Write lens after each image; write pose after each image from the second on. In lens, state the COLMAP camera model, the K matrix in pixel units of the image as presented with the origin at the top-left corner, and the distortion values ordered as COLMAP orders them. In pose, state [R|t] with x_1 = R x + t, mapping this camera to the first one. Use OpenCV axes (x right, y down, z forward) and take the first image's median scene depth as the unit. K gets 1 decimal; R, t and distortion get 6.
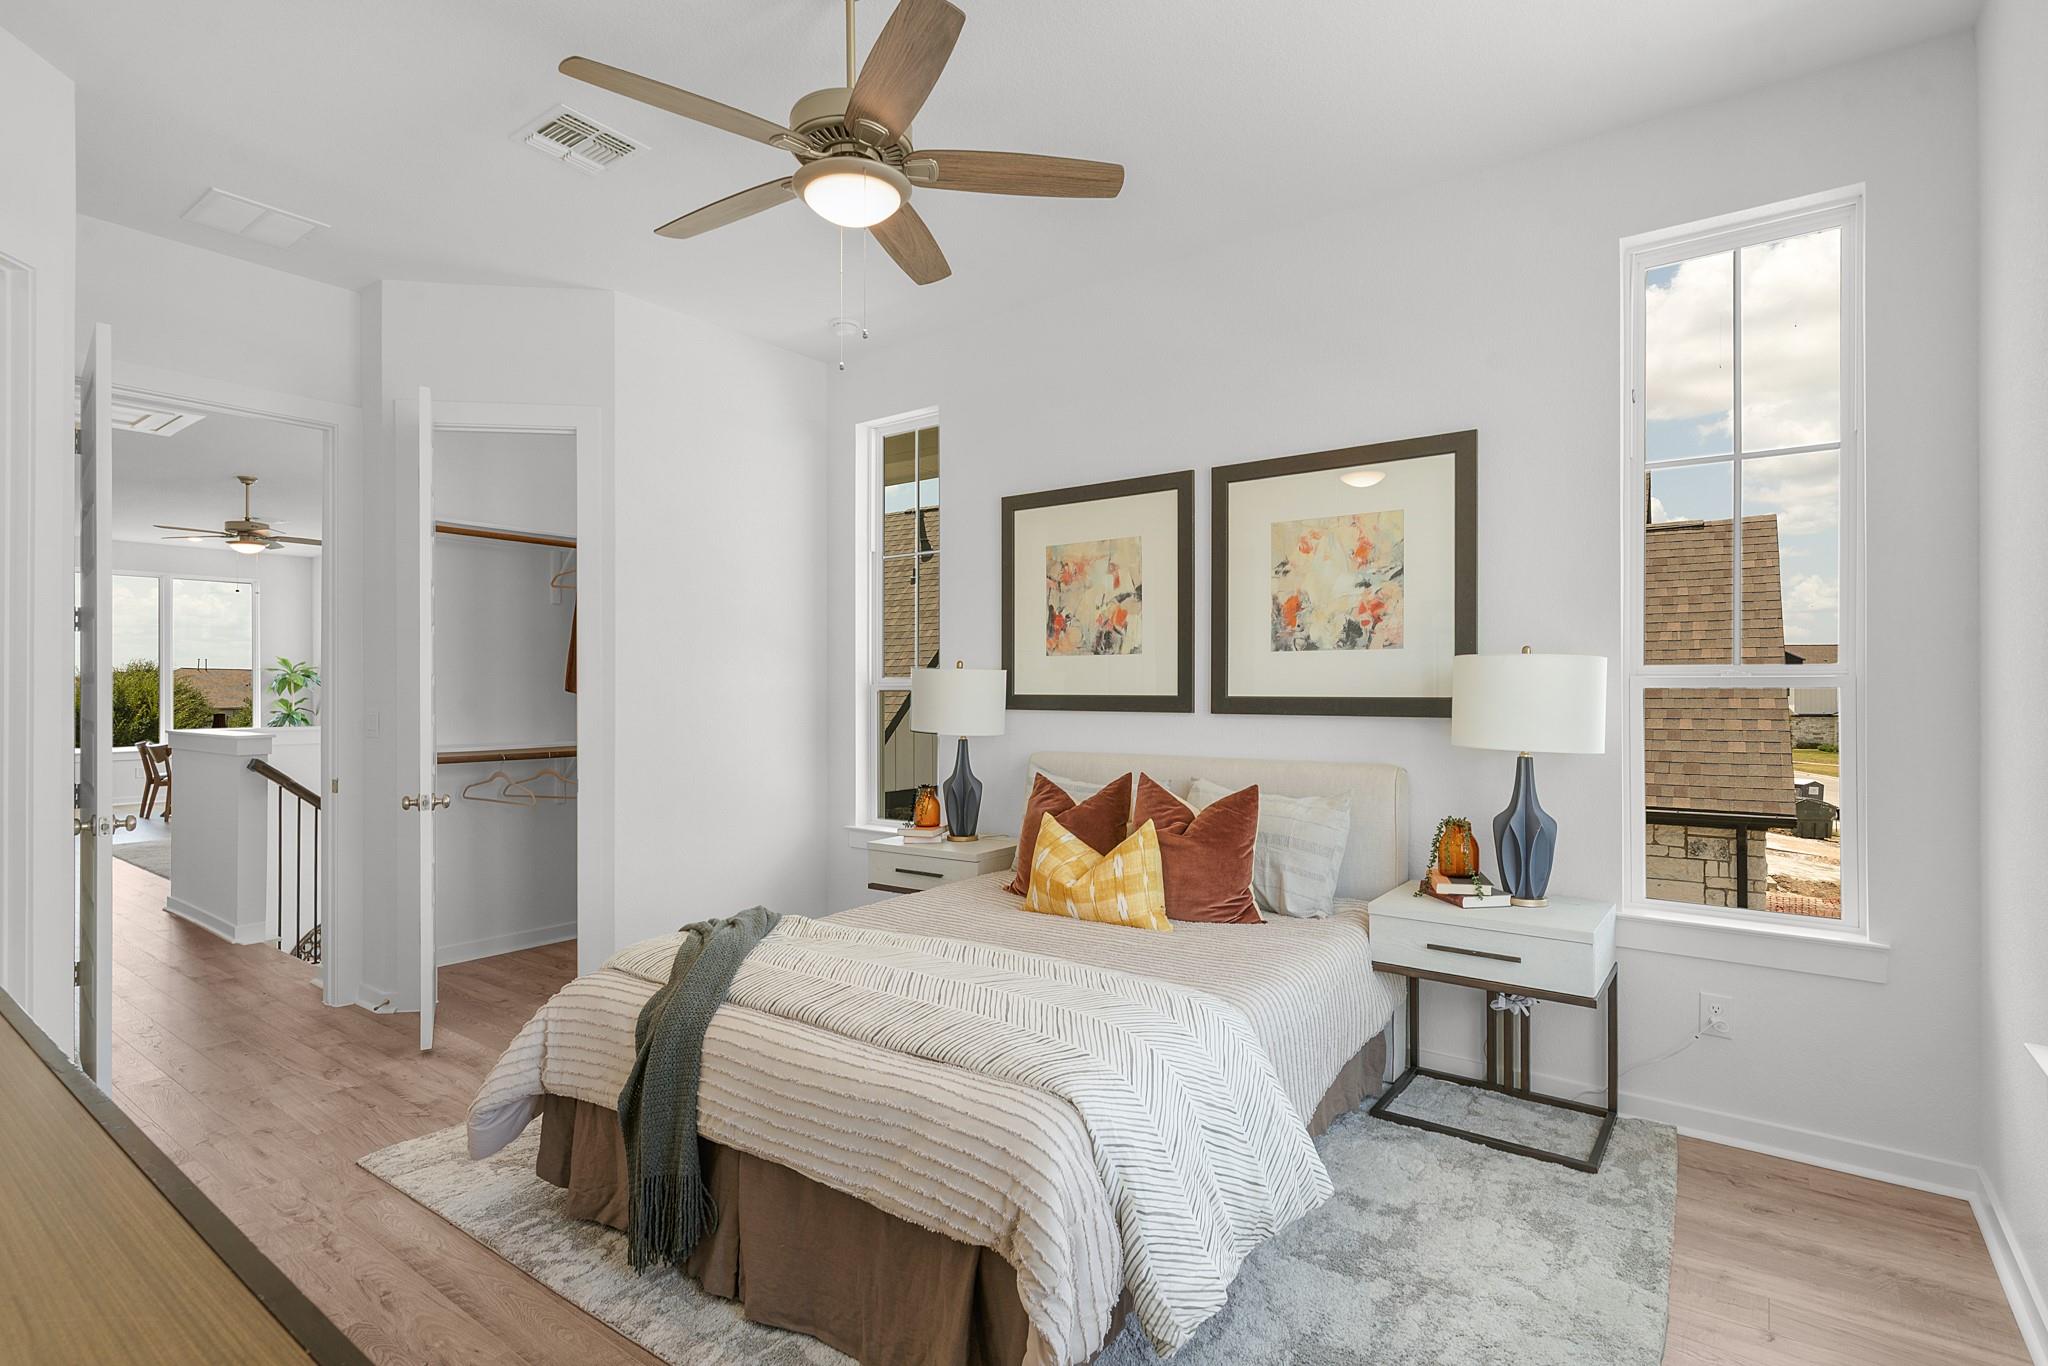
lens RADIAL K [[1001.2, 0, 1016.9], [0, 1001.2, 687.0], [0, 0, 1]] dist [0.001869, 0.000213]
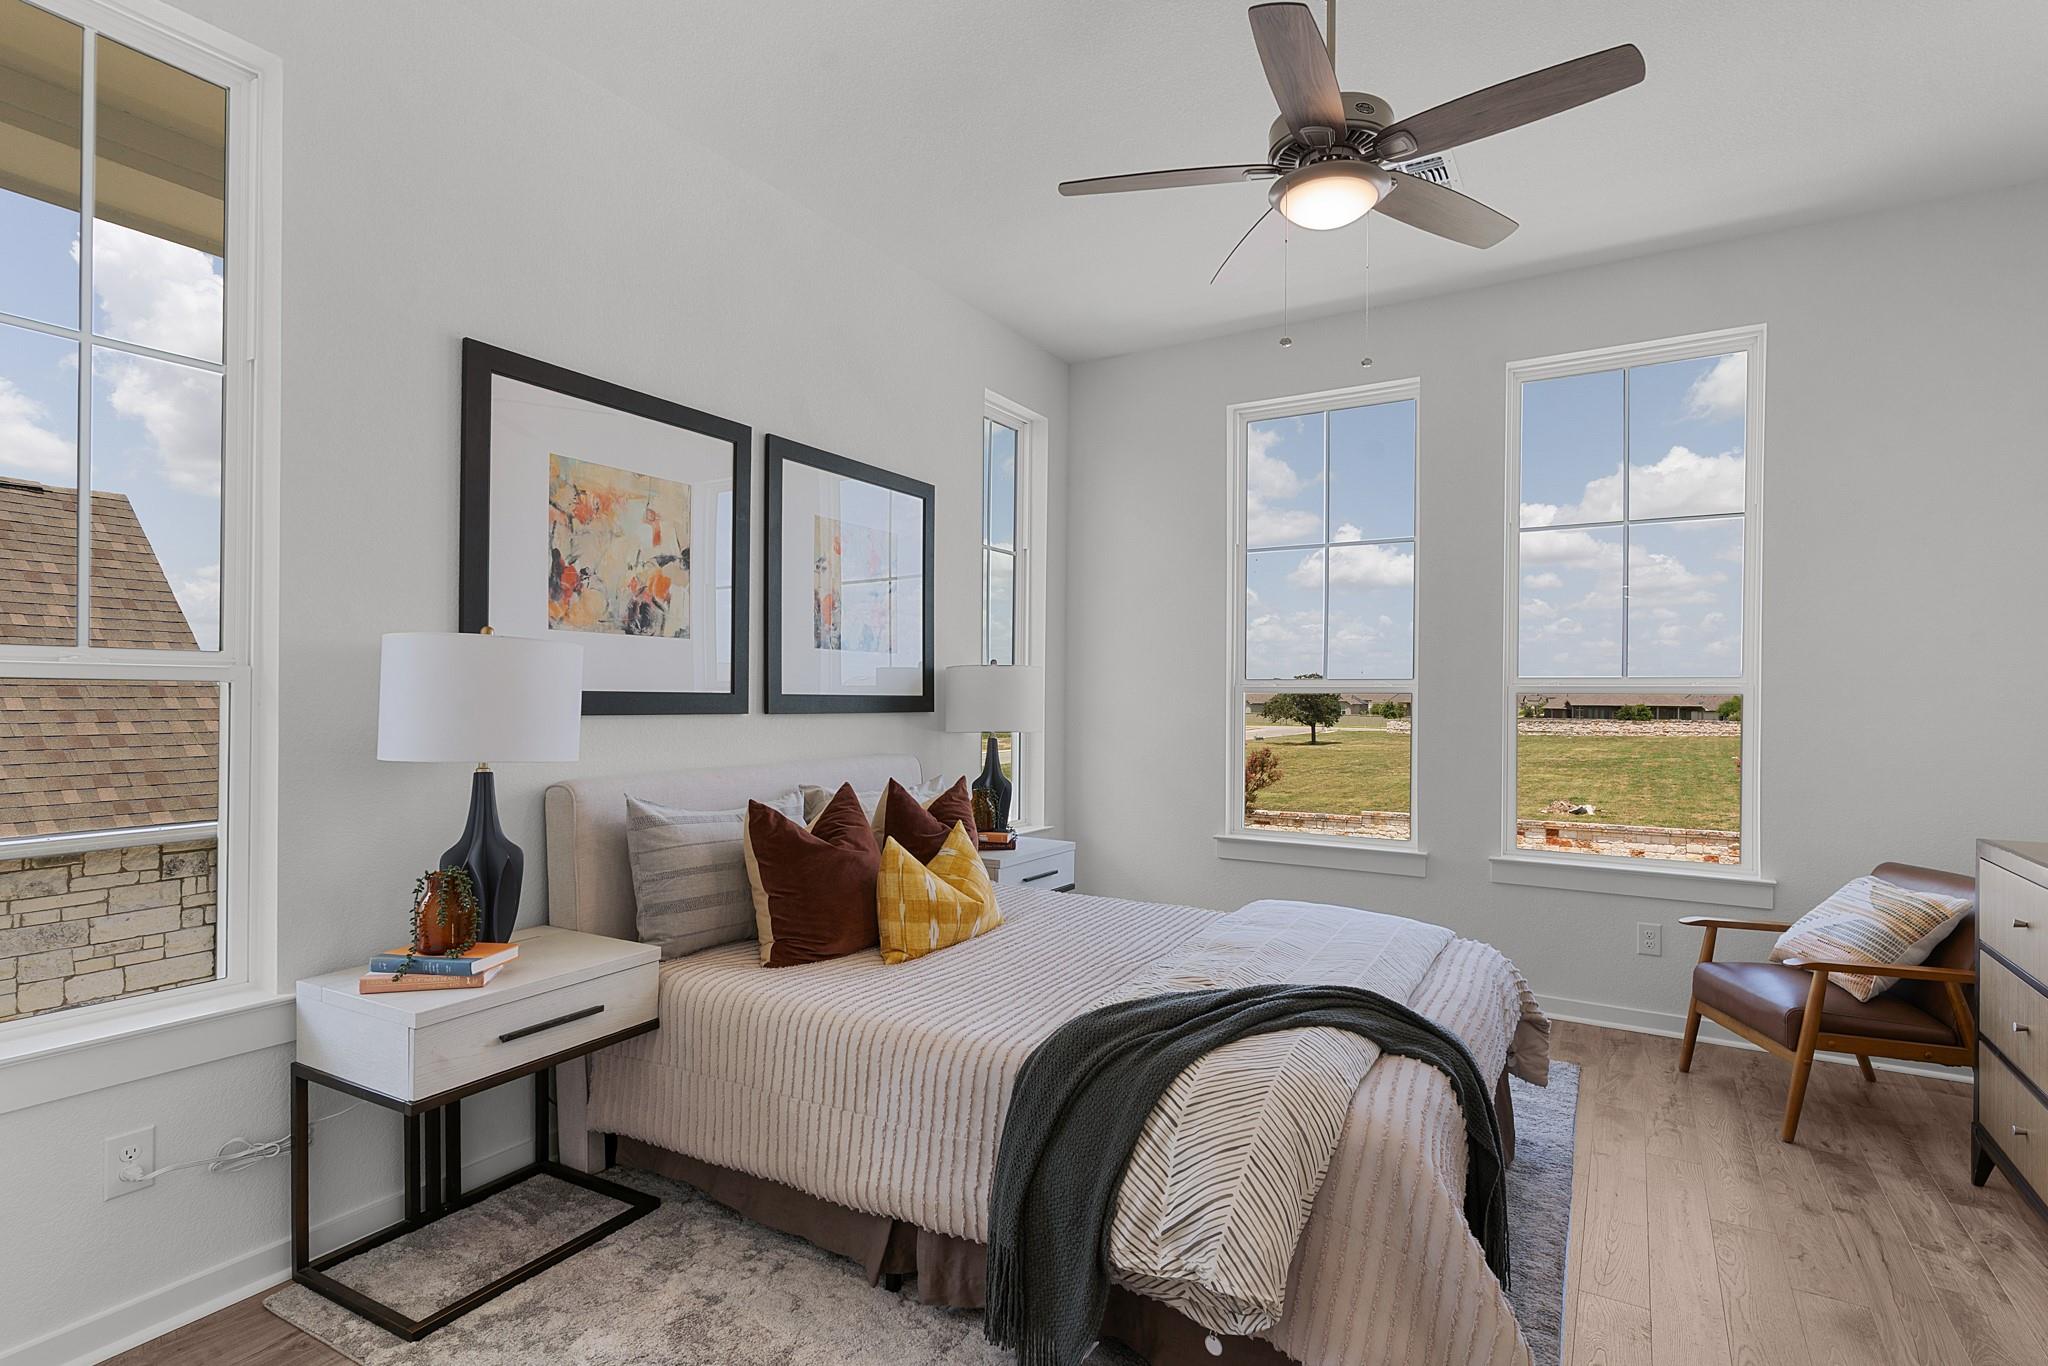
lens RADIAL K [[1001.2, 0, 1023.1], [0, 1001.2, 695.8], [0, 0, 1]] dist [0.001869, 0.000213]
pose [[-0.101537, 0.000310, 0.994832, -0.648871], [-0.009201, 0.999957, -0.001251, 0.009112], [-0.994789, -0.009280, -0.101530, 0.802929]]
